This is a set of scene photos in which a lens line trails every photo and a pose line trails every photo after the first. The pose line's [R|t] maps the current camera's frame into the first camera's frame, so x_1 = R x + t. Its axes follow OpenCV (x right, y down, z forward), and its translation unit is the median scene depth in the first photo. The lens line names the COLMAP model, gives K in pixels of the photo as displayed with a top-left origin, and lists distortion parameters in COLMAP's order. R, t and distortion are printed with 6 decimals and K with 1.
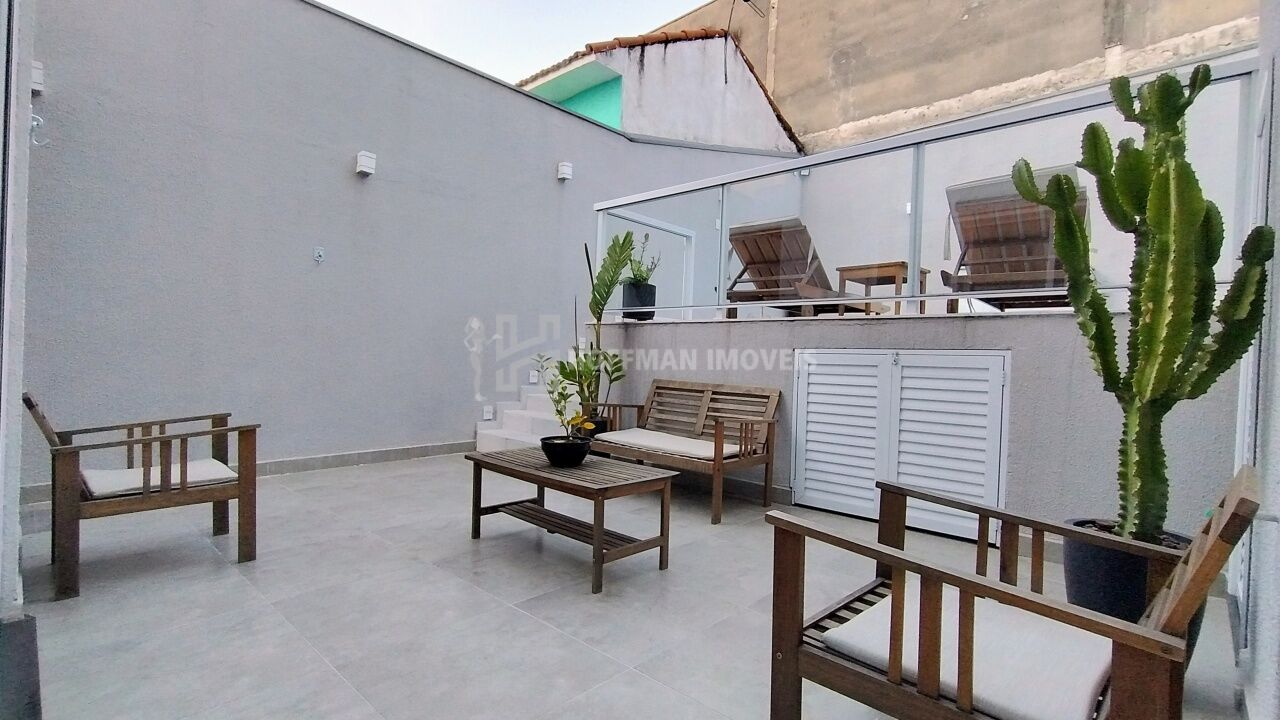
lens RADIAL K [[578.8, 0, 640.0], [0, 578.8, 360.0], [0, 0, 1]] dist [-0.002567, -0.000410]
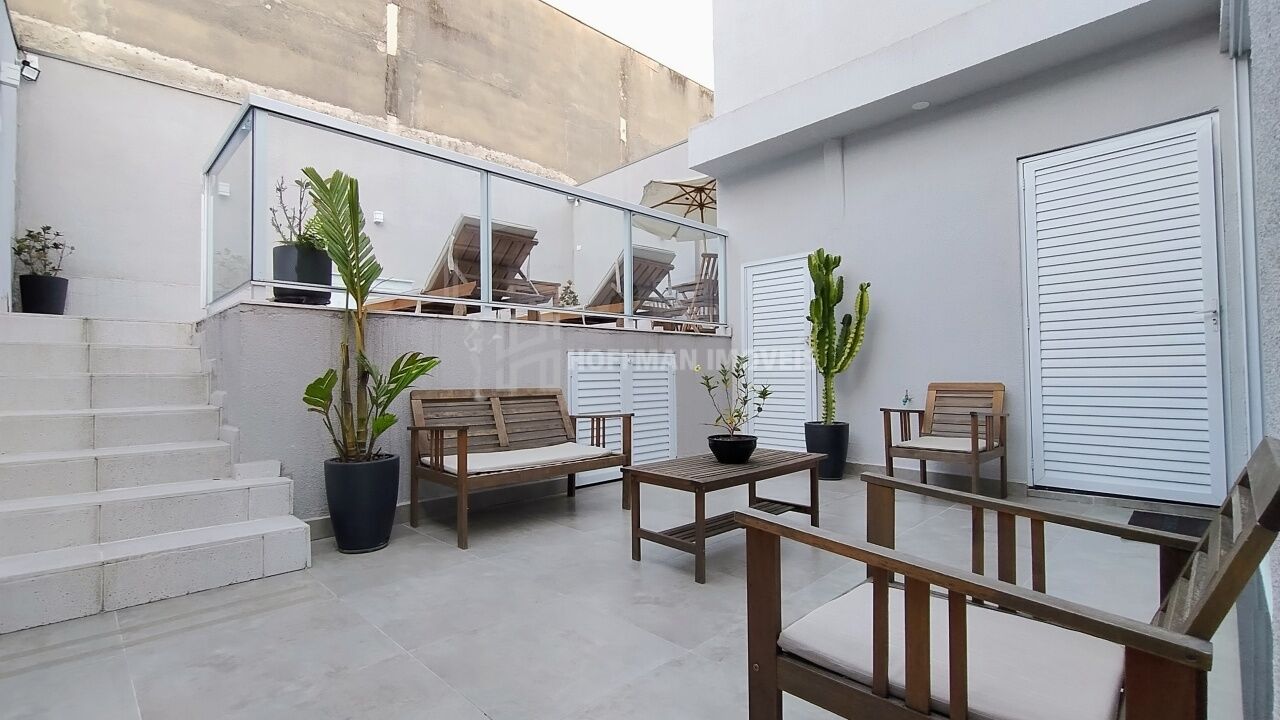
lens RADIAL K [[578.8, 0, 640.0], [0, 578.8, 360.0], [0, 0, 1]] dist [-0.002567, -0.000410]
pose [[0.043701, -0.003638, 0.999038, -0.772022], [0.015205, 0.999880, 0.002976, -0.003648], [-0.998929, 0.015060, 0.043751, 0.740423]]
